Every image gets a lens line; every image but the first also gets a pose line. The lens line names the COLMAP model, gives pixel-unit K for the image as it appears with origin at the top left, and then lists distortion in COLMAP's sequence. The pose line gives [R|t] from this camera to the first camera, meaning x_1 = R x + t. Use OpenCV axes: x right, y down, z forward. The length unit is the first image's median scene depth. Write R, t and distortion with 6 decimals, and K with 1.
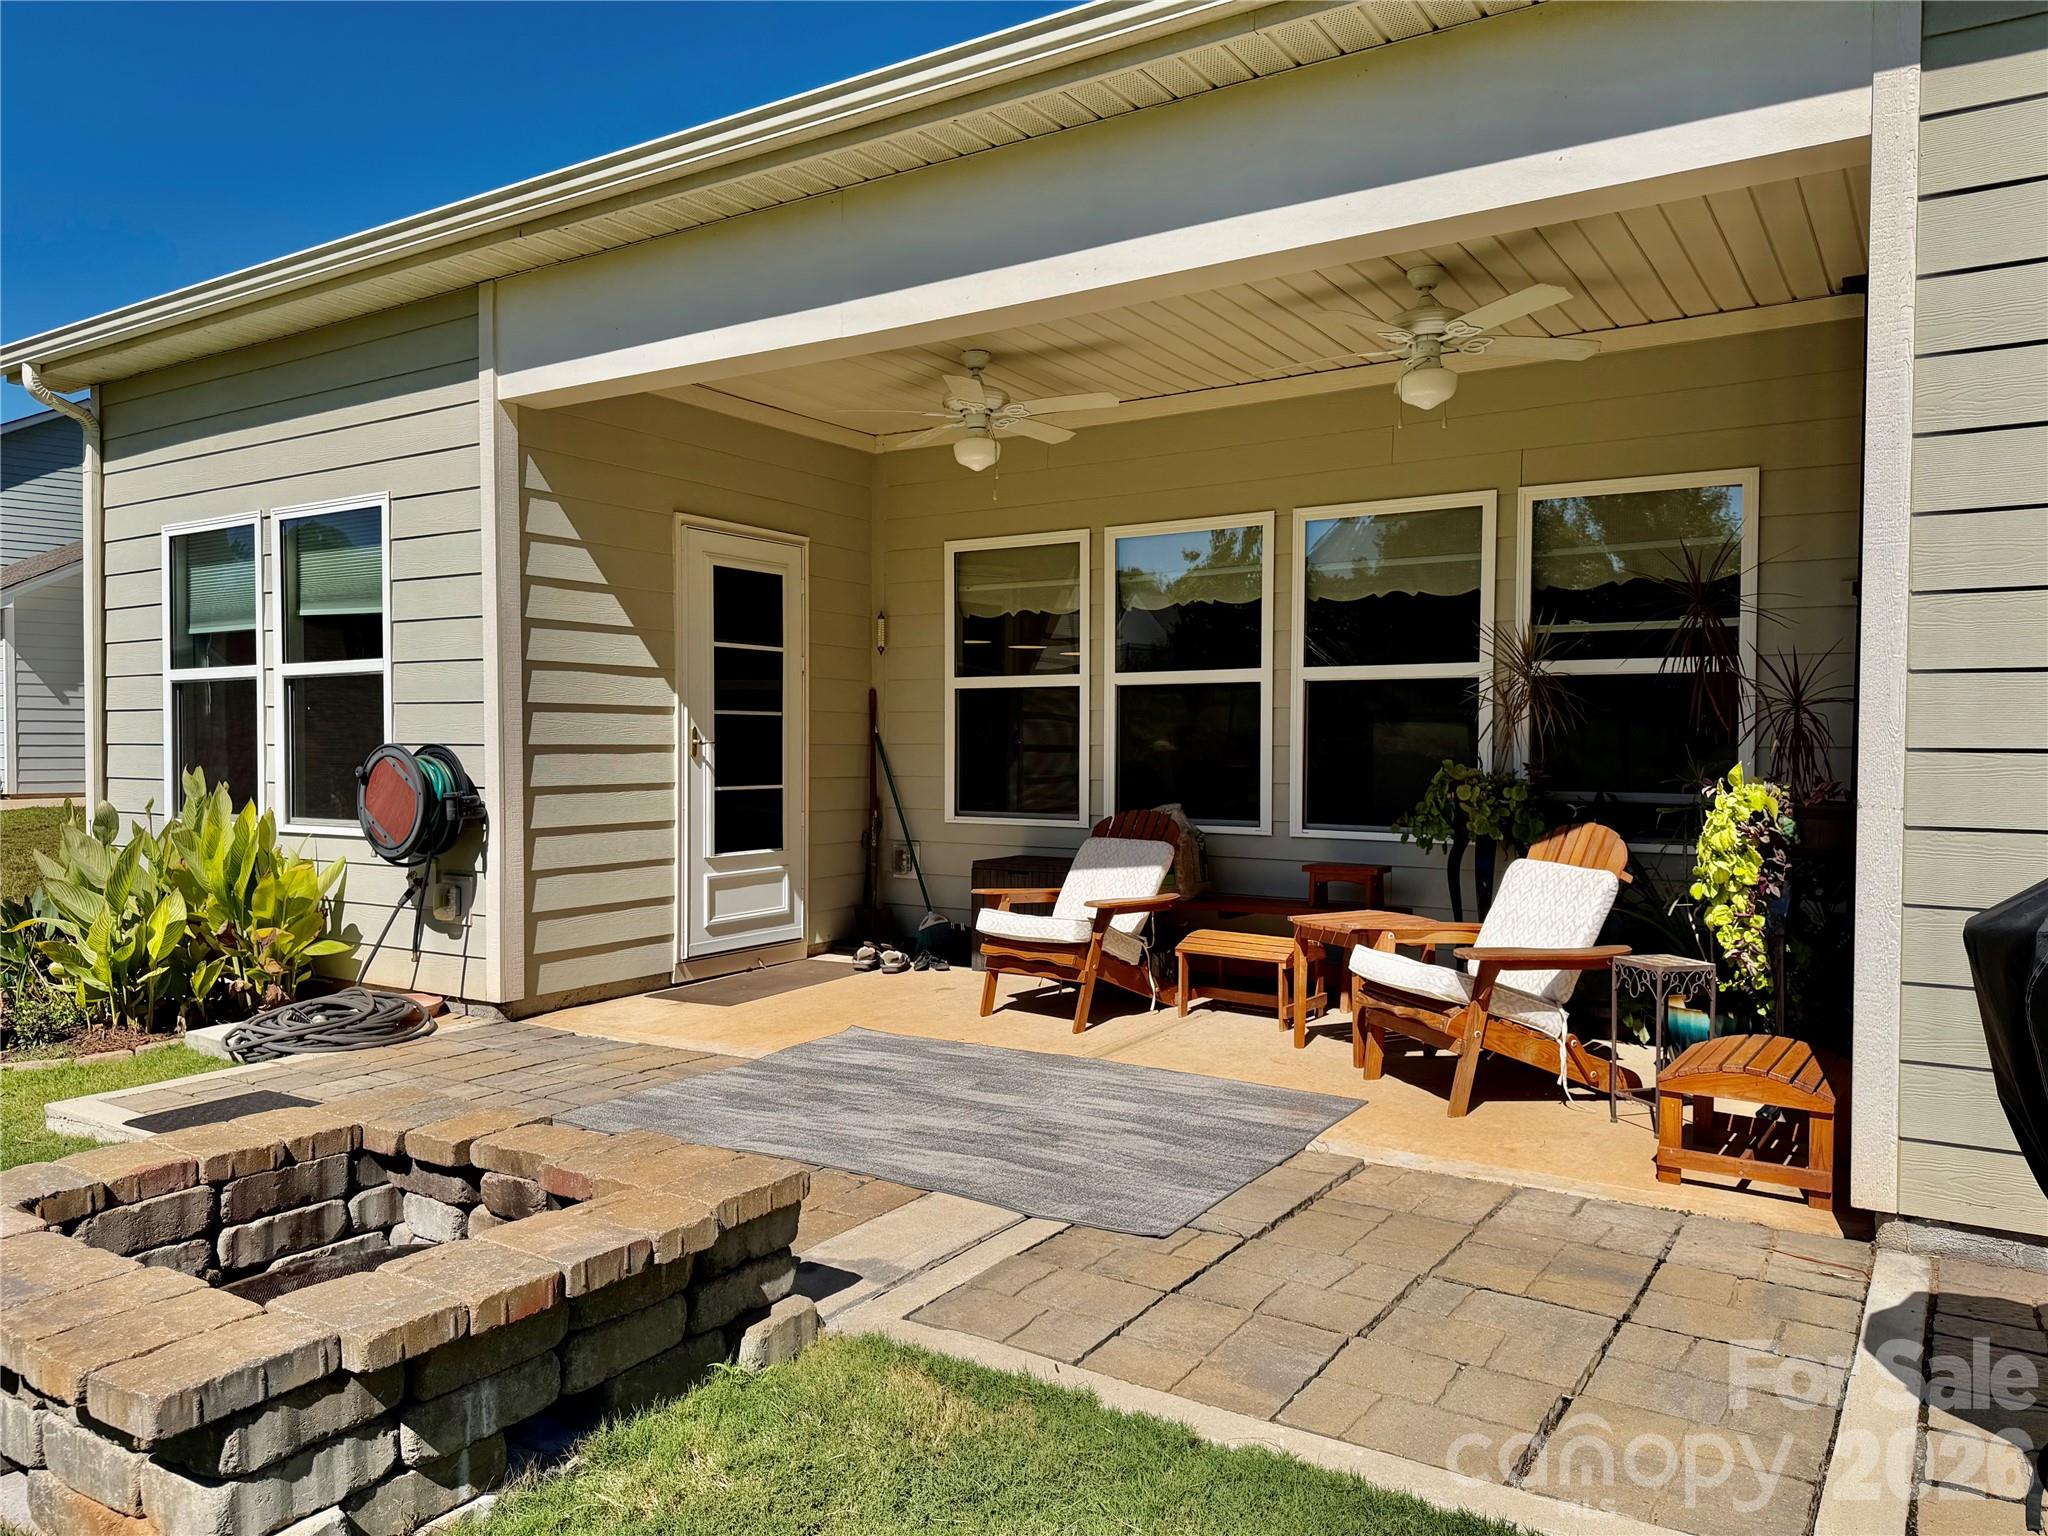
lens RADIAL K [[1465.5, 0, 985.3], [0, 1465.5, 777.1], [0, 0, 1]] dist [0.058569, -0.007605]
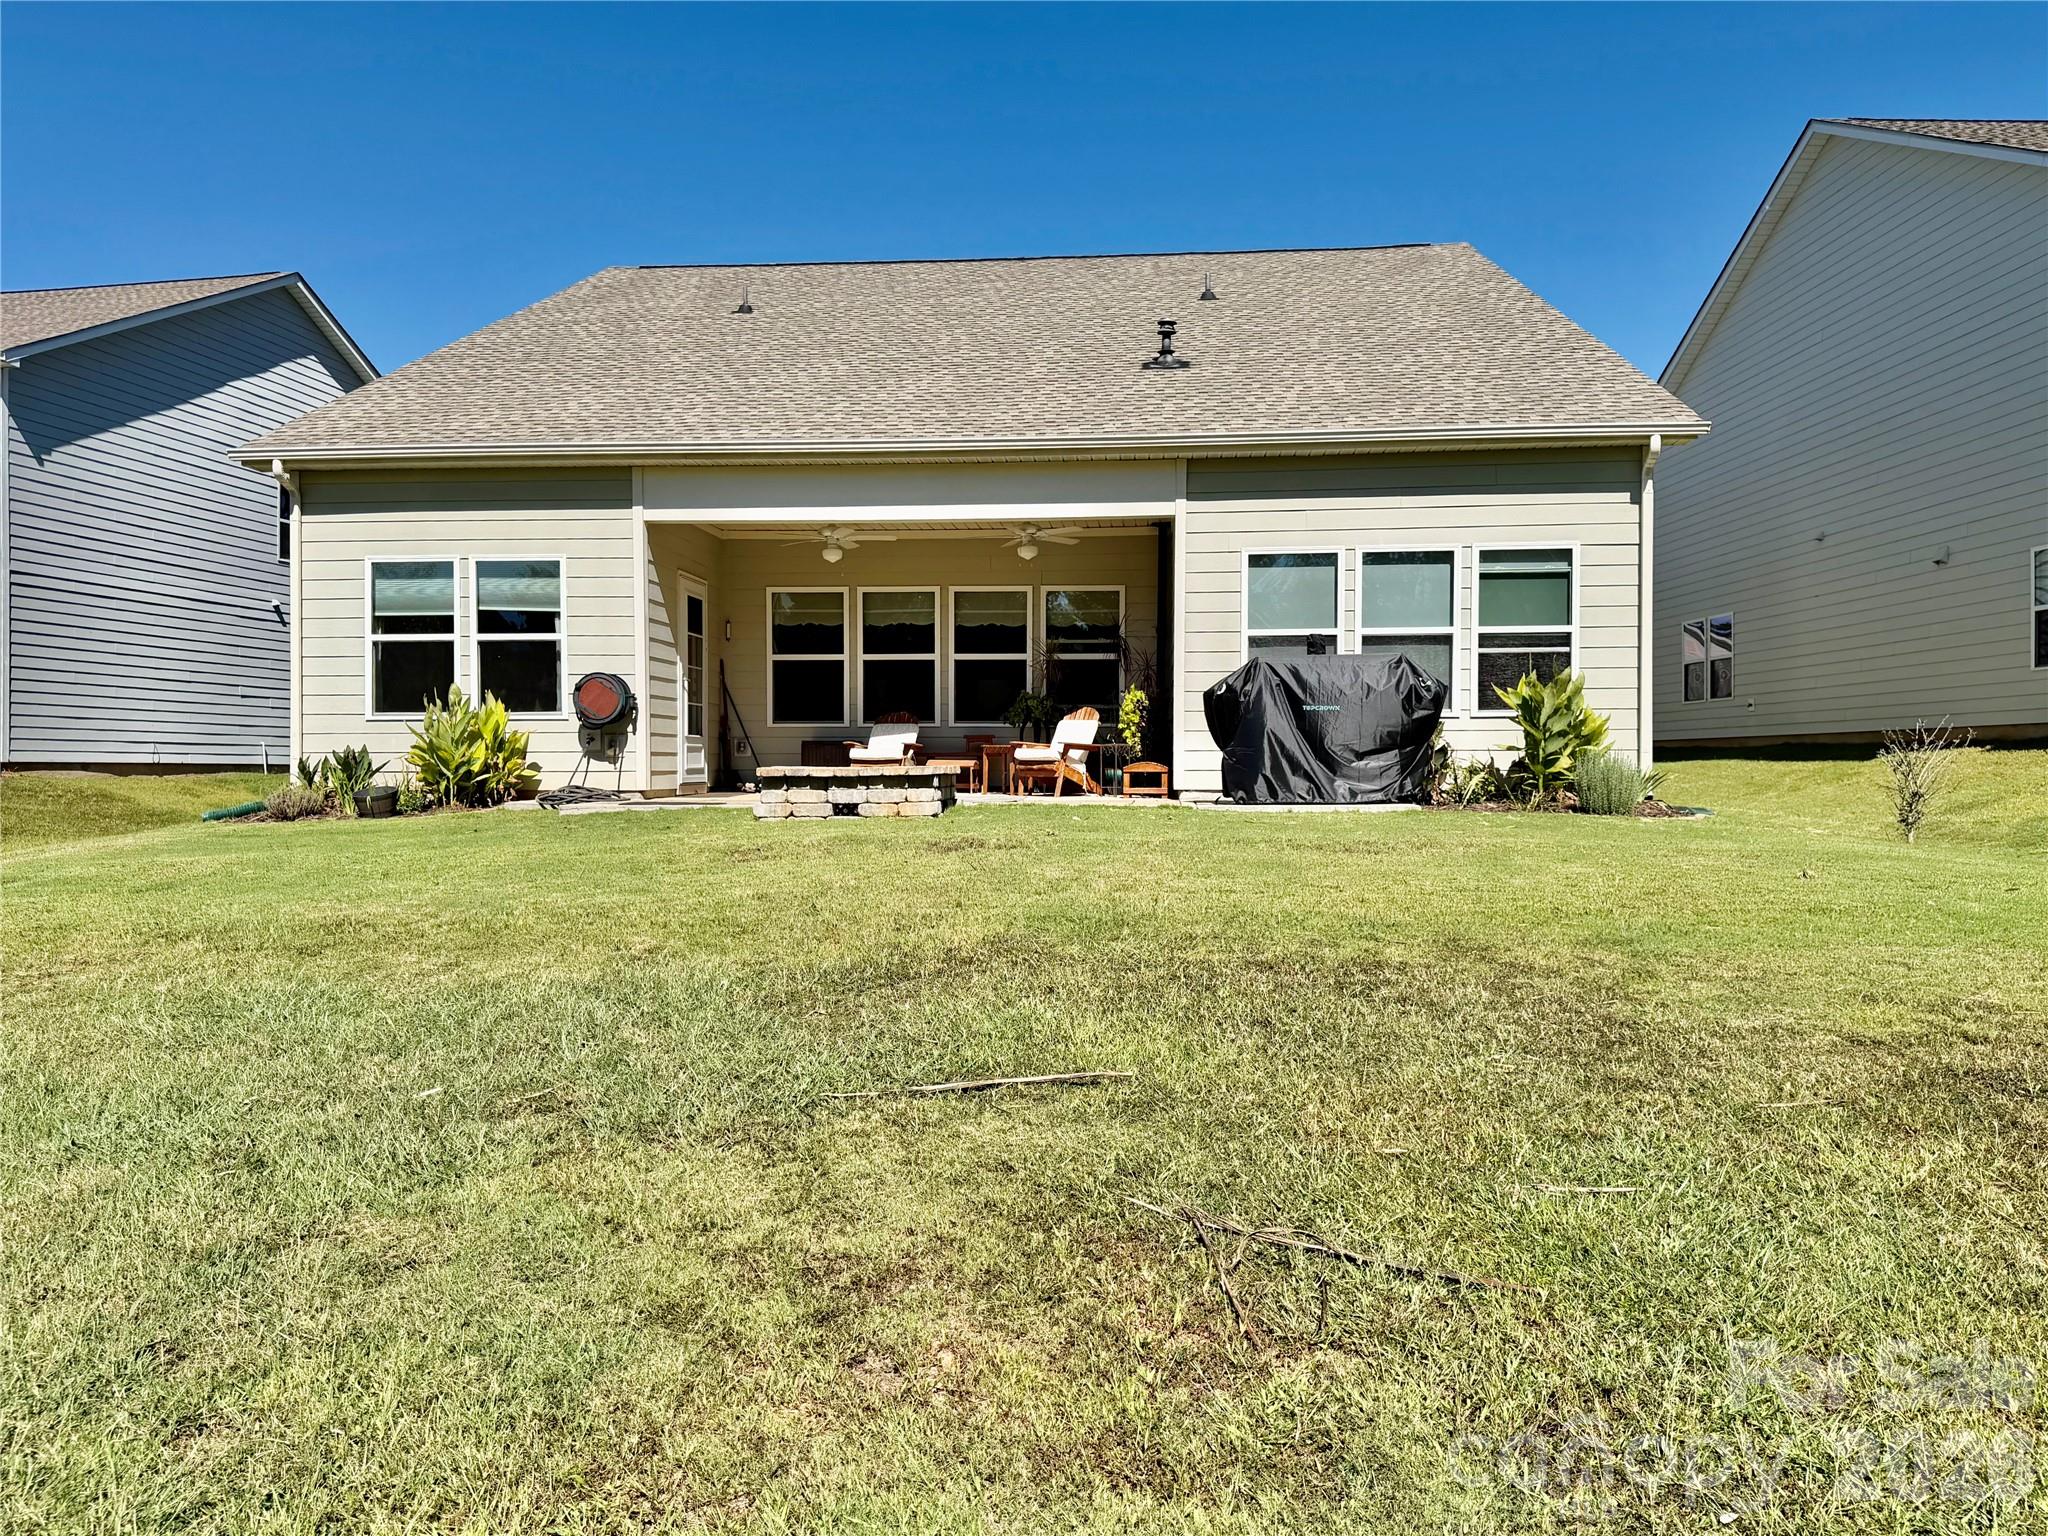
lens RADIAL K [[1465.5, 0, 985.3], [0, 1465.5, 777.1], [0, 0, 1]] dist [0.058569, -0.007605]
pose [[0.888347, -0.002117, 0.459168, -0.843188], [0.008971, 0.999879, -0.012746, 0.157428], [-0.459085, 0.015442, 0.888258, -1.136439]]
